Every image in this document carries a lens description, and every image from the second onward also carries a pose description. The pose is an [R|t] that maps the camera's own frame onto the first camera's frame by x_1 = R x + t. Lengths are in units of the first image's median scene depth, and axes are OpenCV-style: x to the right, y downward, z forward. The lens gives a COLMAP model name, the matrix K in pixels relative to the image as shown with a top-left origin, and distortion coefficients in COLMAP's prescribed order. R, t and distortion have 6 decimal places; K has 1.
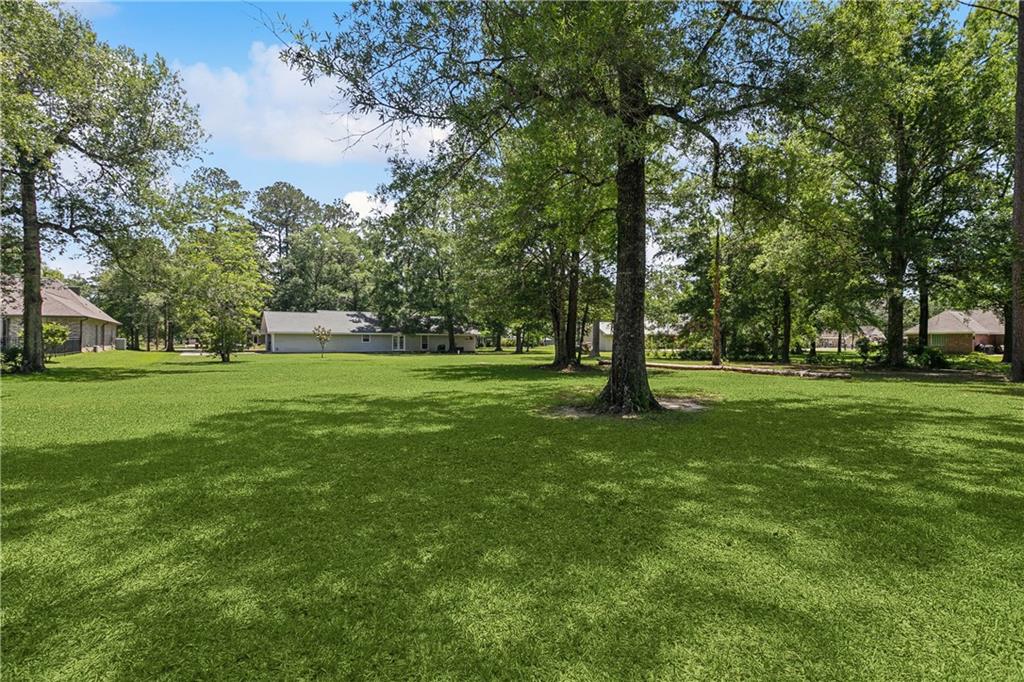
lens RADIAL K [[494.7, 0, 510.8], [0, 494.7, 344.8], [0, 0, 1]] dist [0.004819, 0.000507]
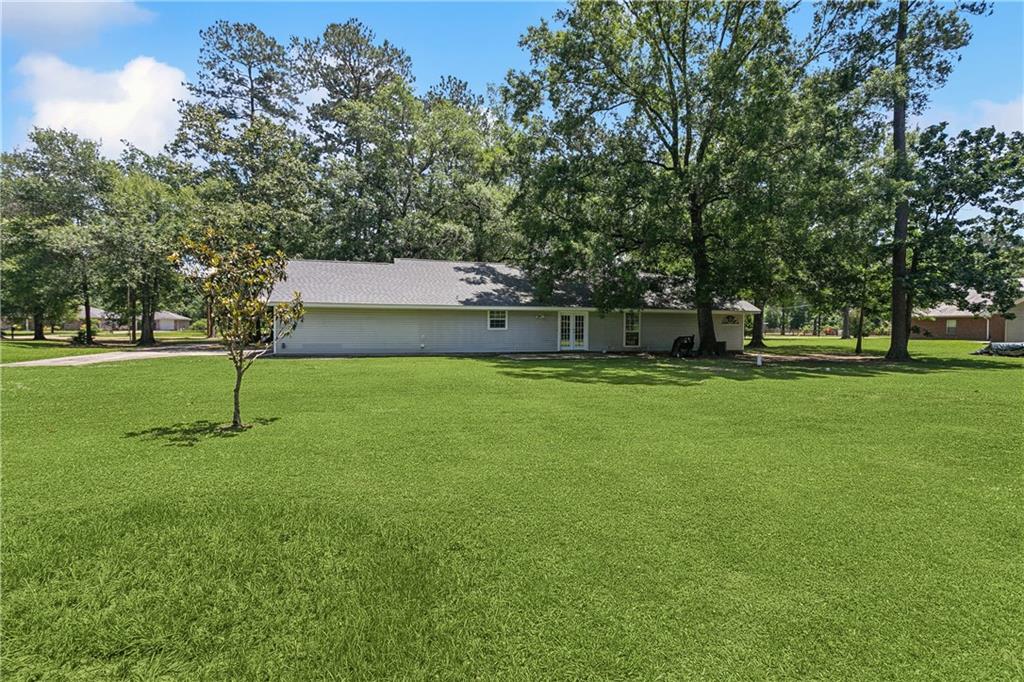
lens RADIAL K [[494.7, 0, 511.9], [0, 494.7, 337.9], [0, 0, 1]] dist [0.004819, 0.000507]
pose [[0.967191, 0.007109, -0.253950, -0.171476], [-0.004502, 0.999931, 0.010844, -0.002696], [0.254010, -0.009345, 0.967157, 0.590677]]
